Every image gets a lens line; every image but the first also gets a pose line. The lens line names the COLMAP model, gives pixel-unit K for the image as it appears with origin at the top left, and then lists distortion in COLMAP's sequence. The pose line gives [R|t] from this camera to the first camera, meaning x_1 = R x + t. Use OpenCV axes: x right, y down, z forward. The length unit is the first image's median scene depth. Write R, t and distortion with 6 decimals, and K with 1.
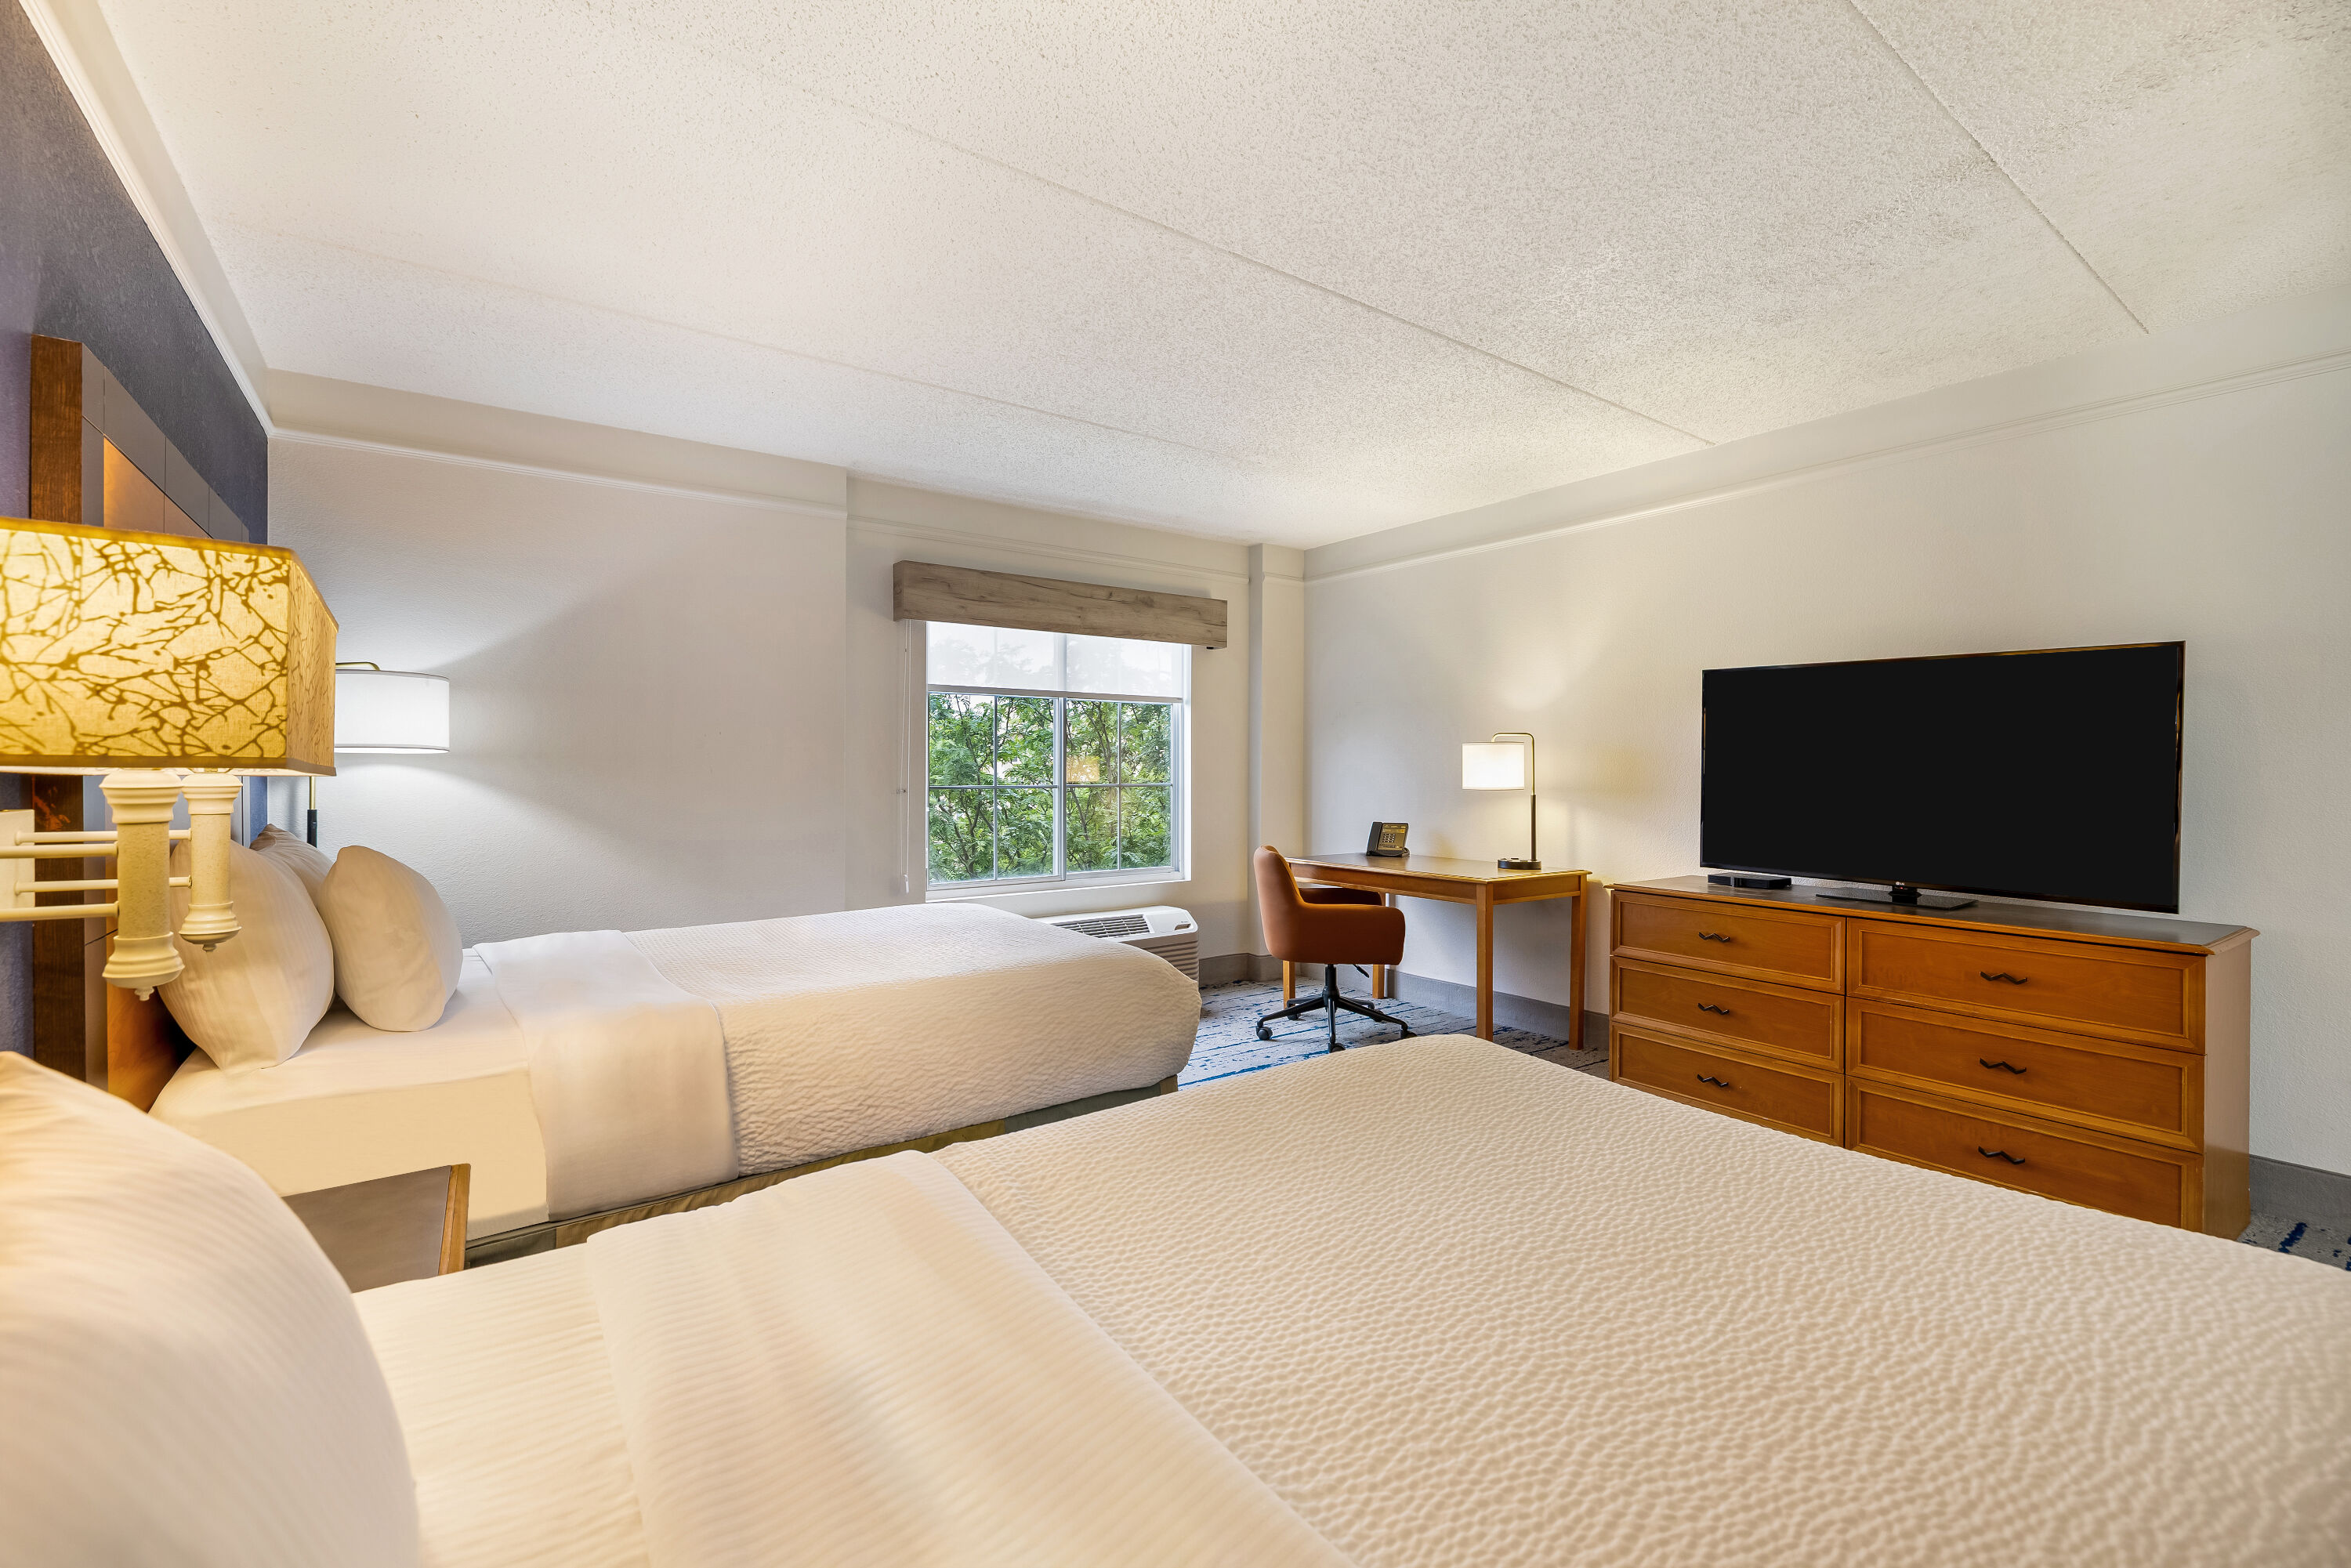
lens RADIAL K [[988.4, 0, 1171.9], [0, 988.4, 777.6], [0, 0, 1]] dist [0.000439, 0.000028]
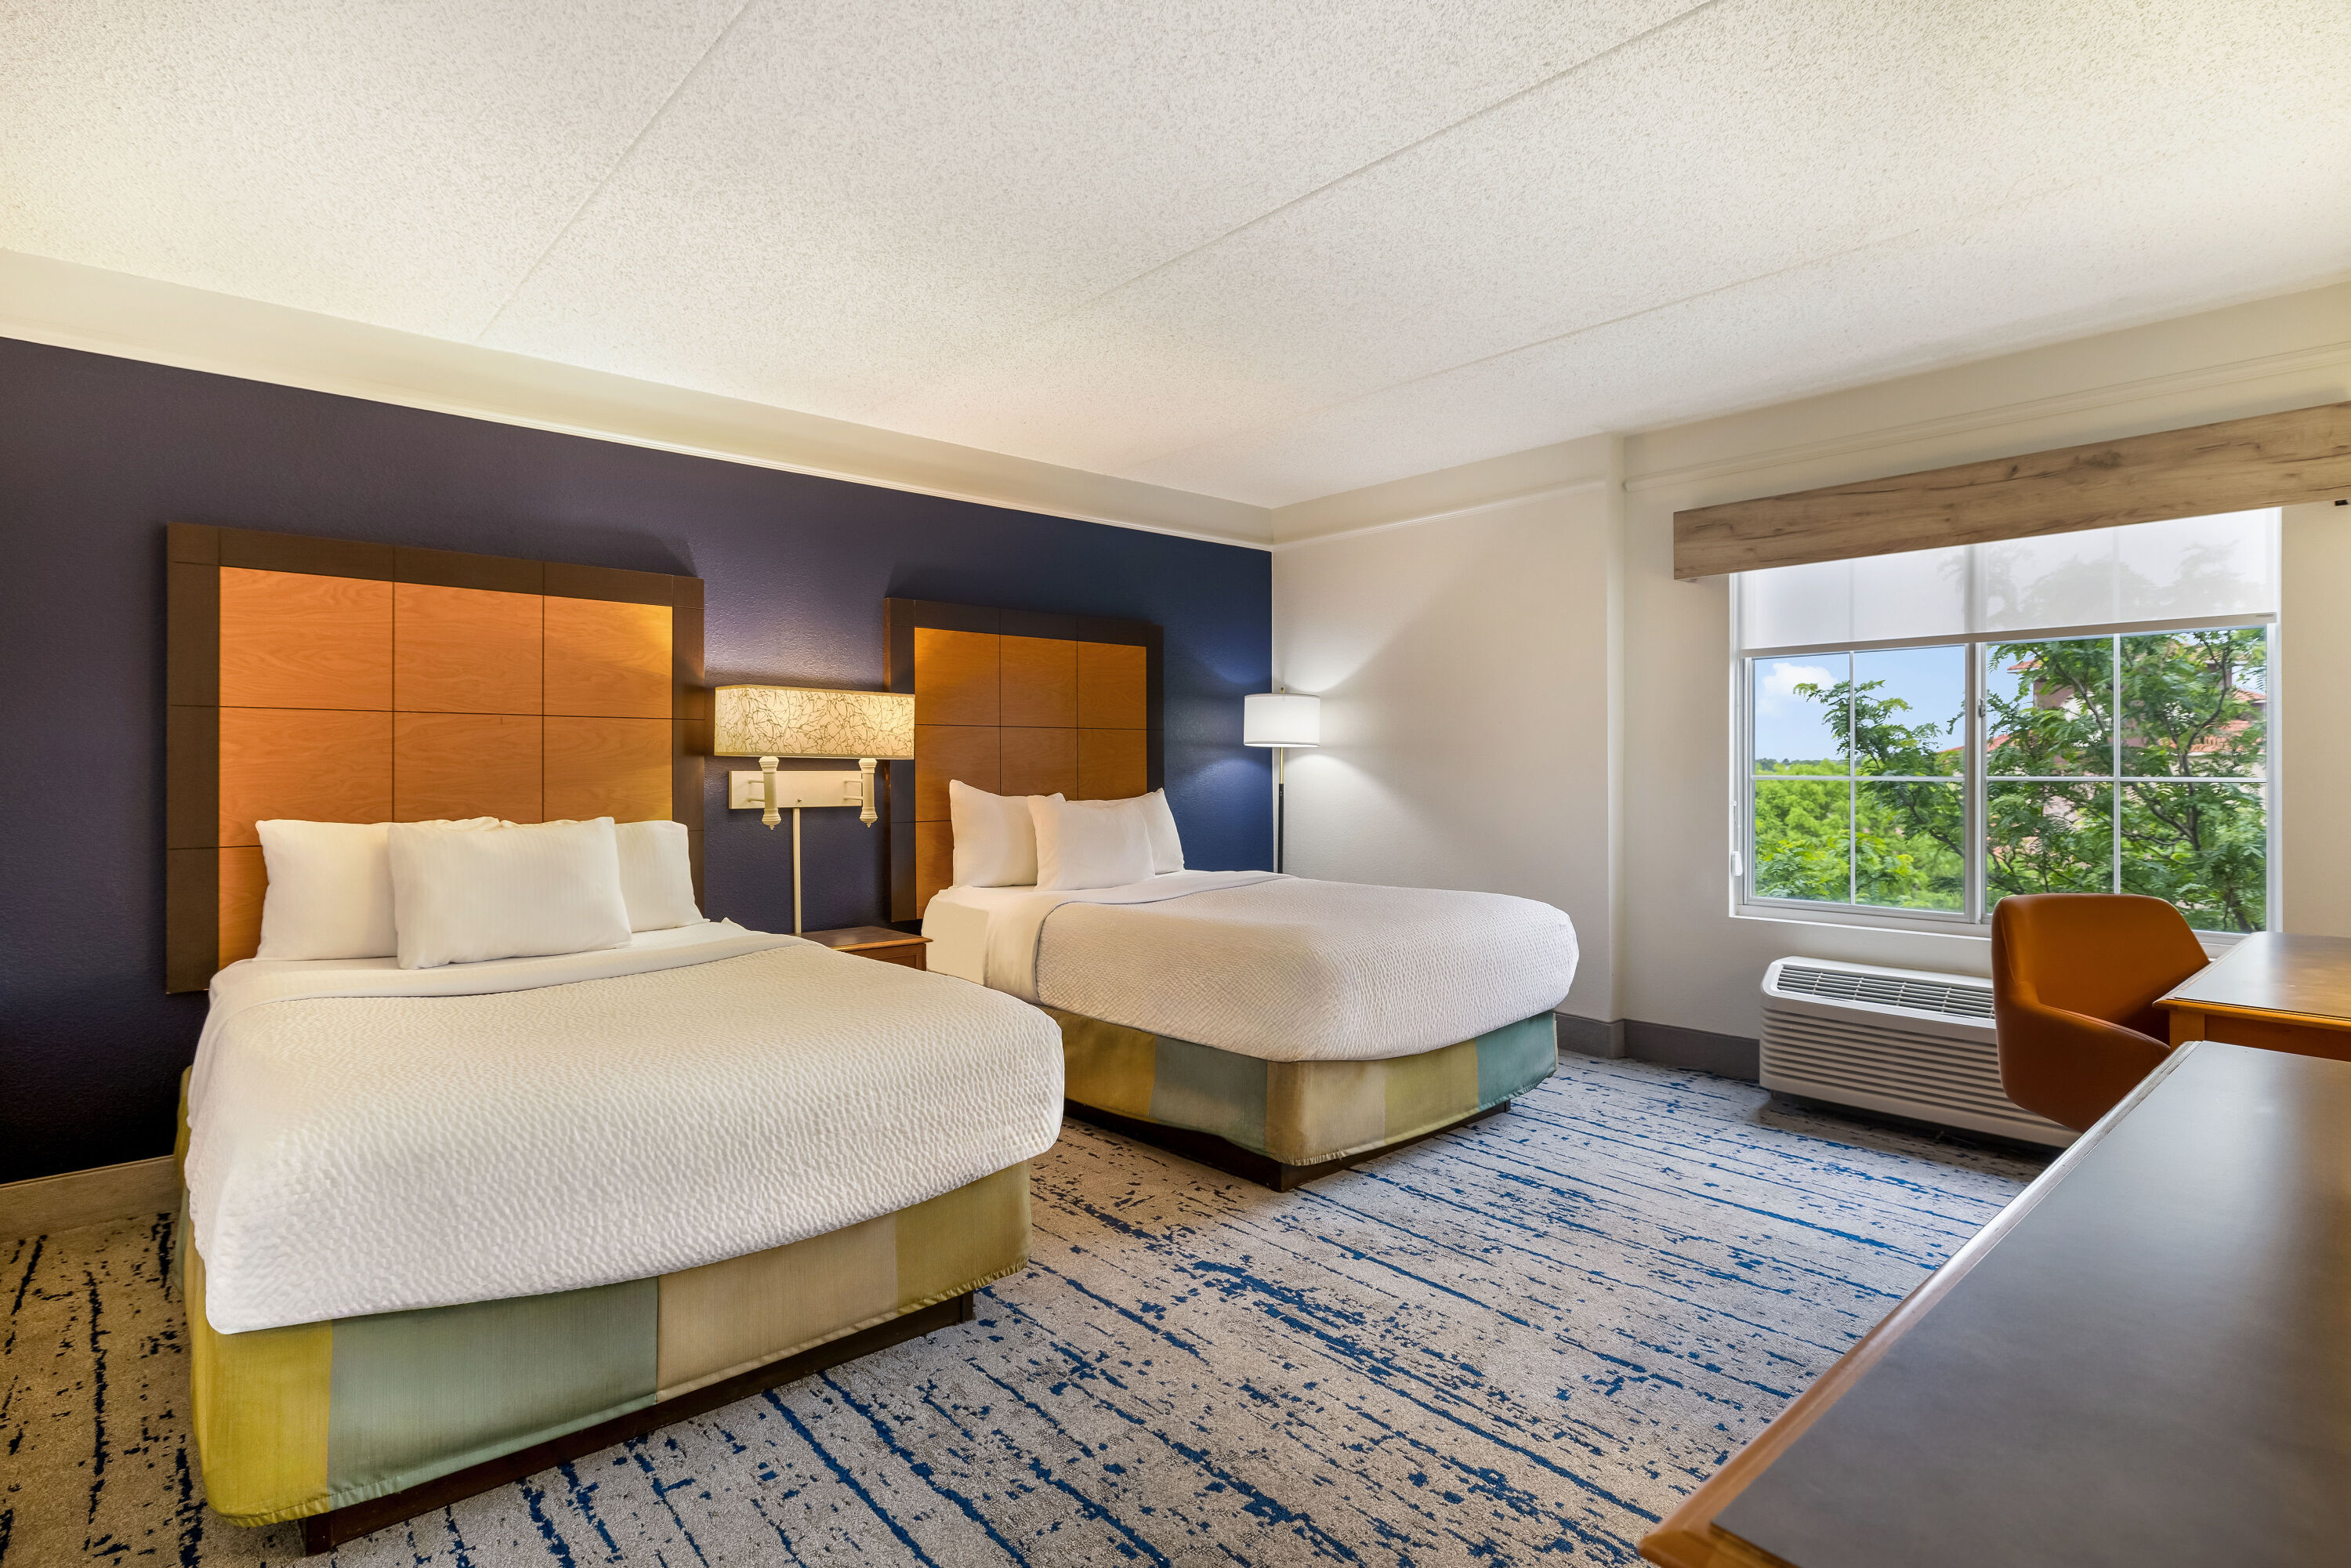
lens RADIAL K [[1175.5, 0, 1171.6], [0, 1175.5, 771.9], [0, 0, 1]] dist [-0.003406, -0.000541]
pose [[0.096596, 0.012258, -0.995248, 0.706610], [-0.000064, 0.999924, 0.012309, -0.006190], [0.995324, -0.001125, 0.096589, 0.460970]]
